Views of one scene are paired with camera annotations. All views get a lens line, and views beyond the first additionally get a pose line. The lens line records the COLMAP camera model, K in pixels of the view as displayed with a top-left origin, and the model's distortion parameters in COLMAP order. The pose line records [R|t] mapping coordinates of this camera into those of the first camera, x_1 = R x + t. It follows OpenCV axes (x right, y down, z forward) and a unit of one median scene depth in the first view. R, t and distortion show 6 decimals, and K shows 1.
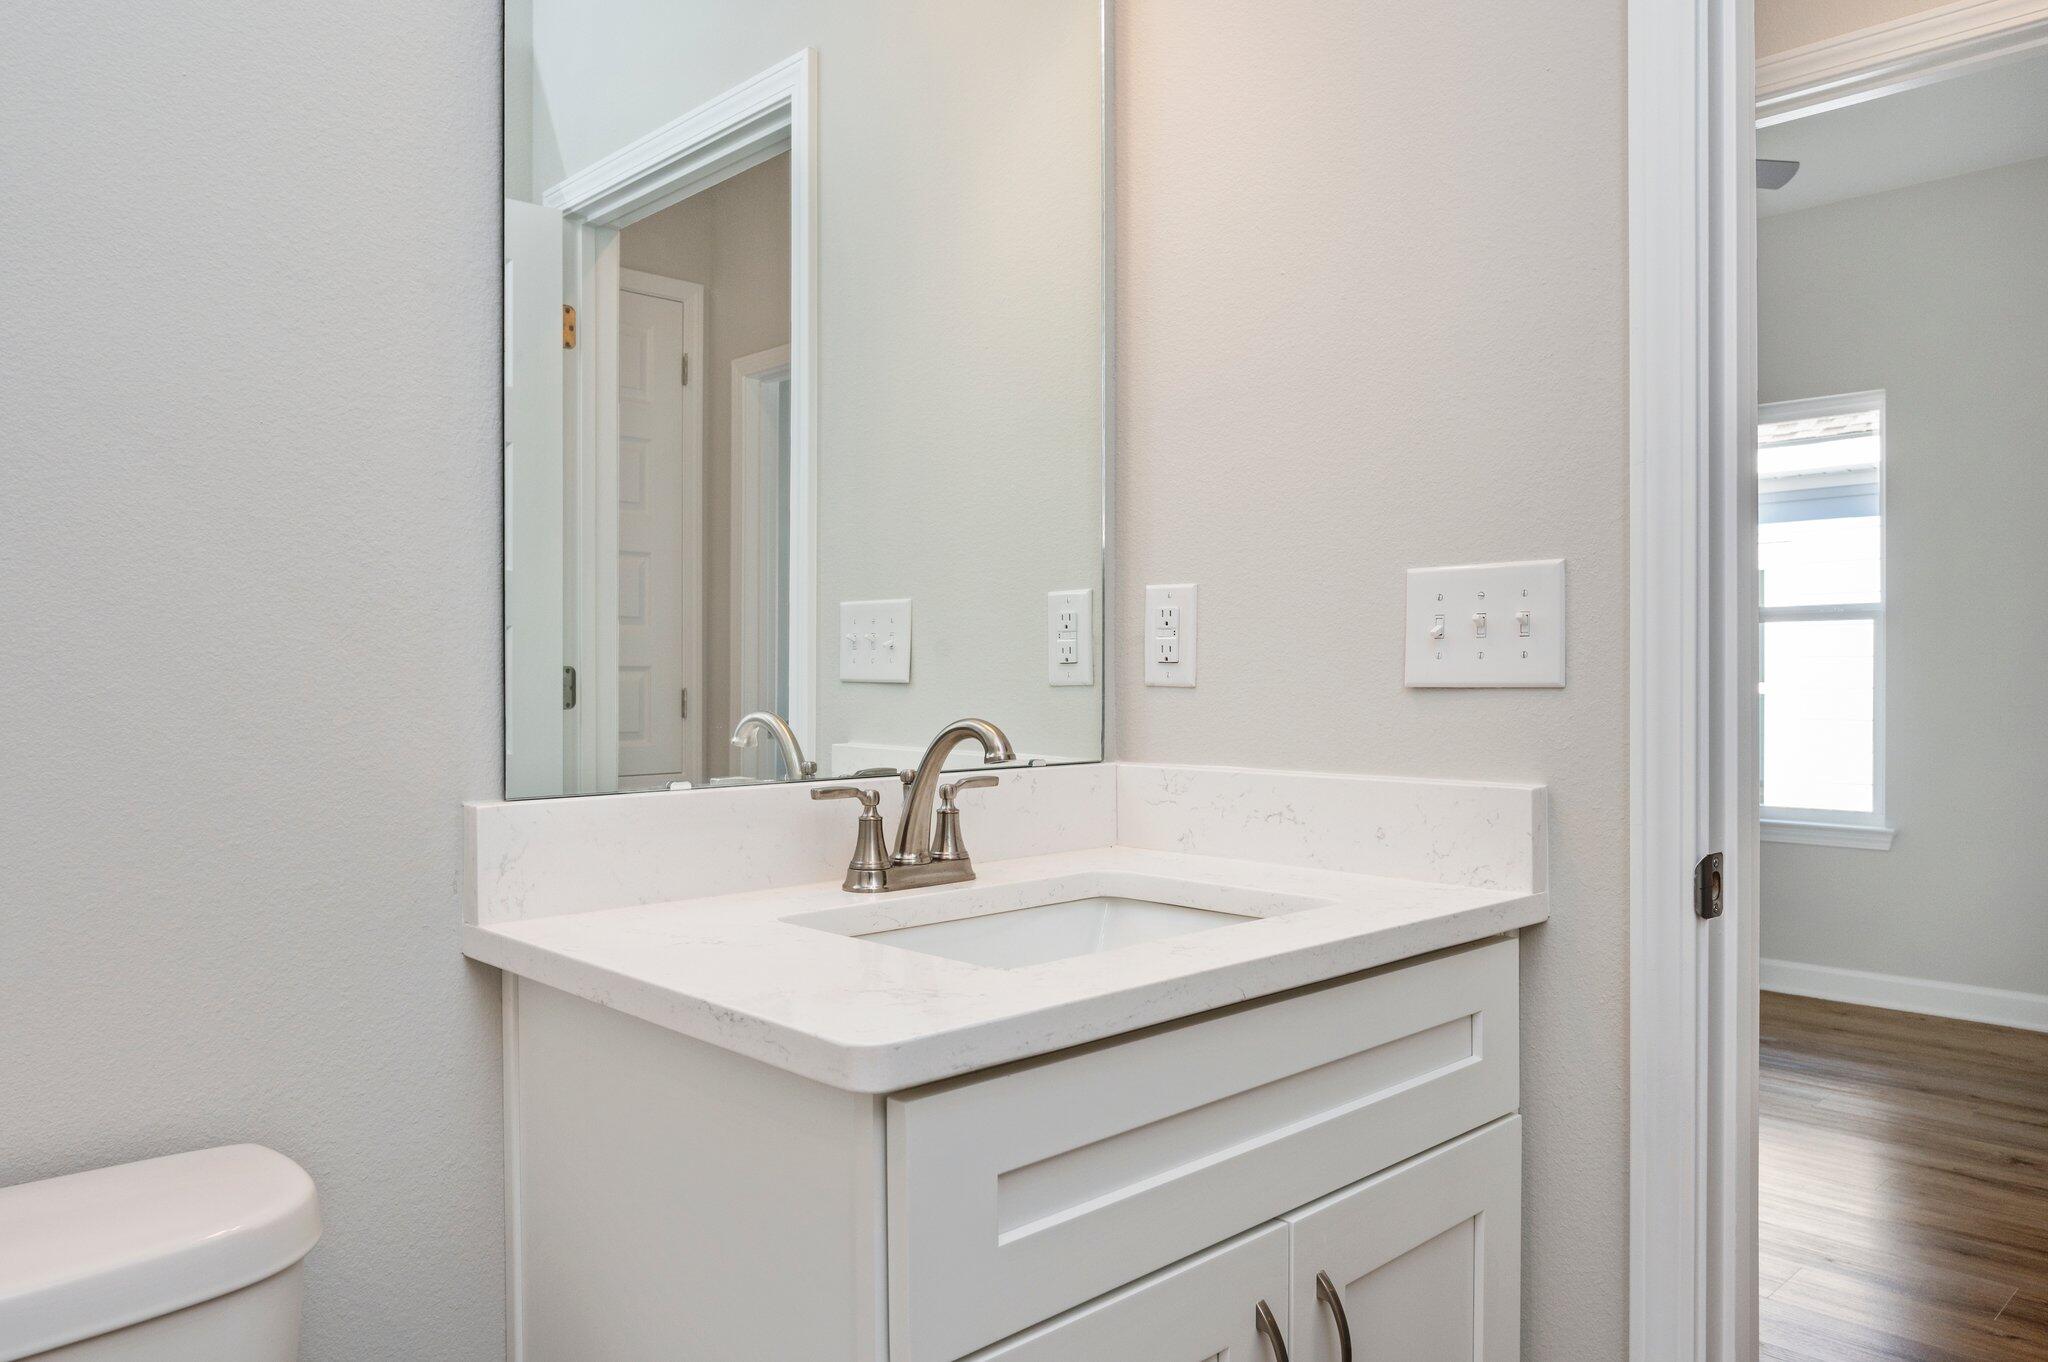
lens RADIAL K [[1389.7, 0, 1024.0], [0, 1389.7, 681.0], [0, 0, 1]] dist [0.001328, 0.000166]
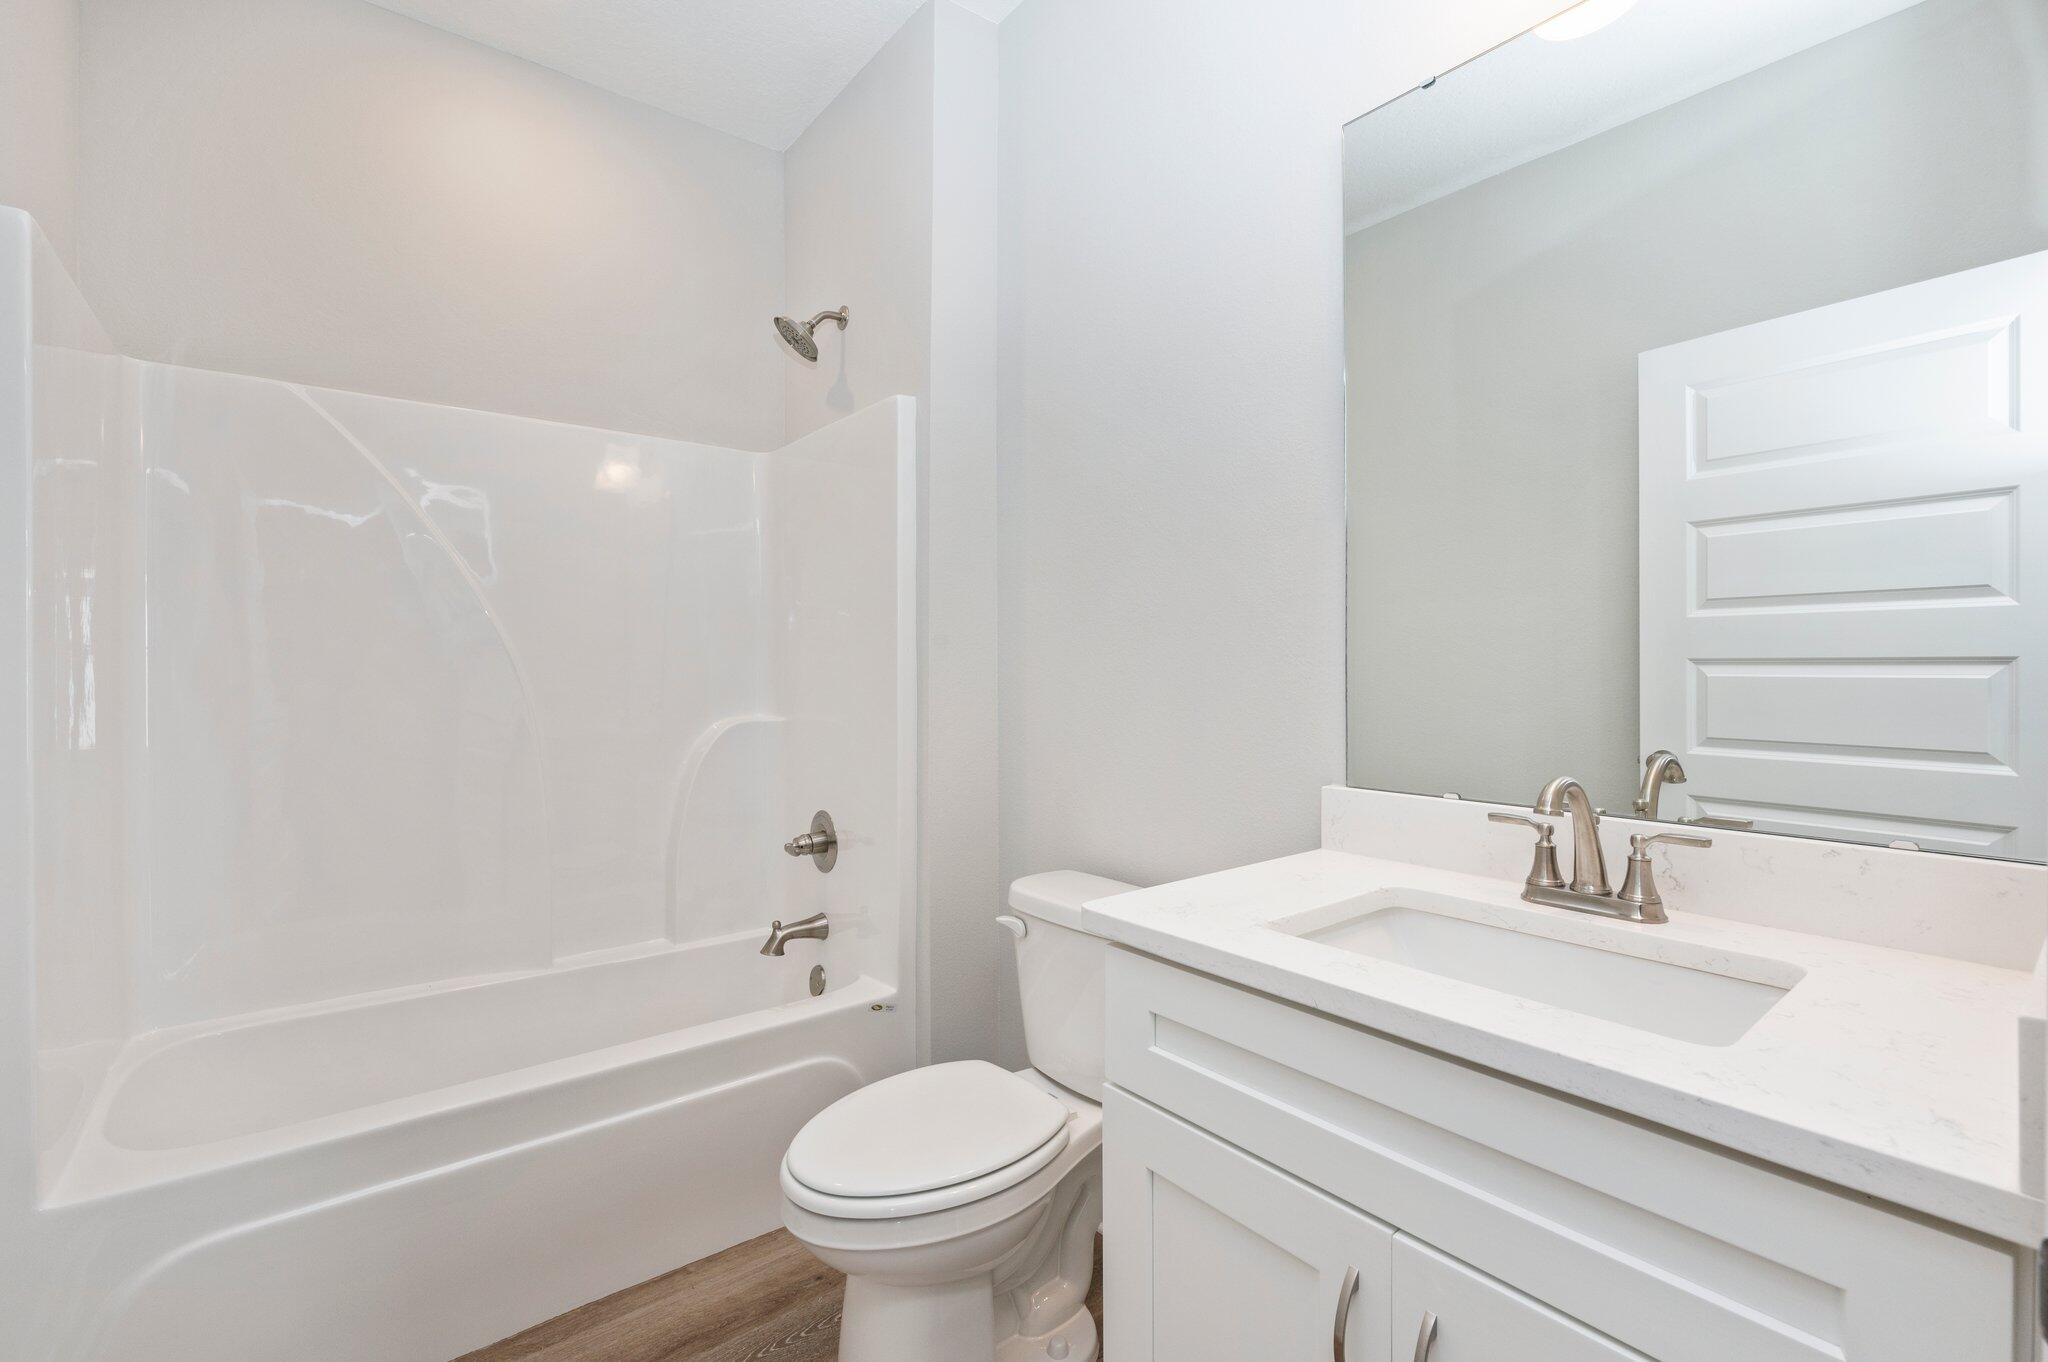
lens RADIAL K [[910.3, 0, 1024.0], [0, 910.3, 681.0], [0, 0, 1]] dist [0.000419, 0.000080]
pose [[-0.094735, 0.009841, -0.995454, 0.761272], [-0.000061, 0.999951, 0.009891, -0.059847], [0.995503, 0.000998, -0.094730, 0.605519]]
